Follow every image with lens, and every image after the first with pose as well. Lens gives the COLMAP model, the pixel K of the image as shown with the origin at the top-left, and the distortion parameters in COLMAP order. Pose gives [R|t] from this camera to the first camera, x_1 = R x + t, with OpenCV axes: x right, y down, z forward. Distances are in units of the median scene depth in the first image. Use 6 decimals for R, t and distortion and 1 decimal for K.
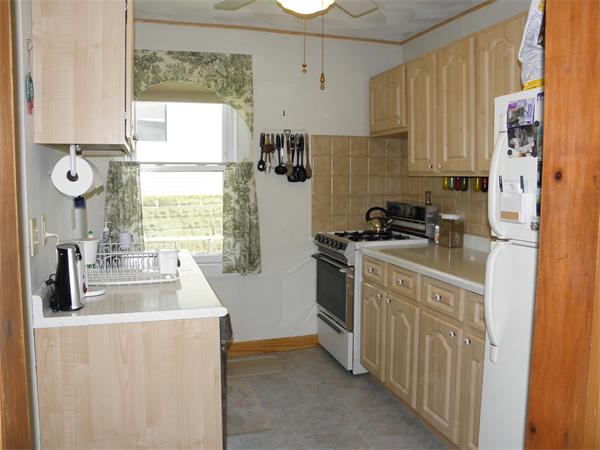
lens RADIAL K [[509.5, 0, 300.5], [0, 509.5, 211.9], [0, 0, 1]] dist [-0.180444, 0.144412]
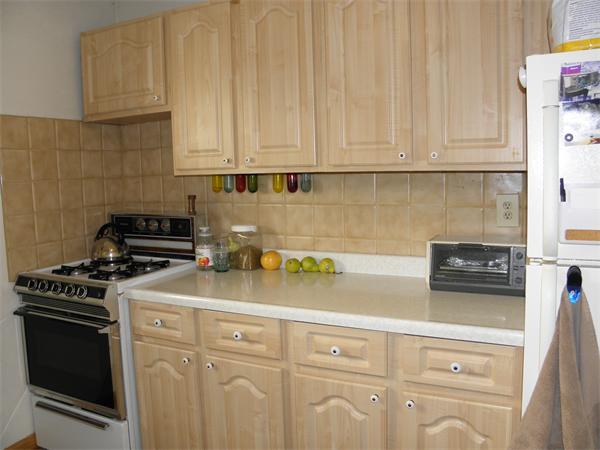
lens RADIAL K [[509.5, 0, 300.5], [0, 509.5, 211.9], [0, 0, 1]] dist [-0.180444, 0.144412]
pose [[0.693914, -0.081649, 0.715414, -0.160804], [0.077616, 0.996243, 0.038416, -0.033285], [-0.715863, 0.028871, 0.697644, 0.376543]]
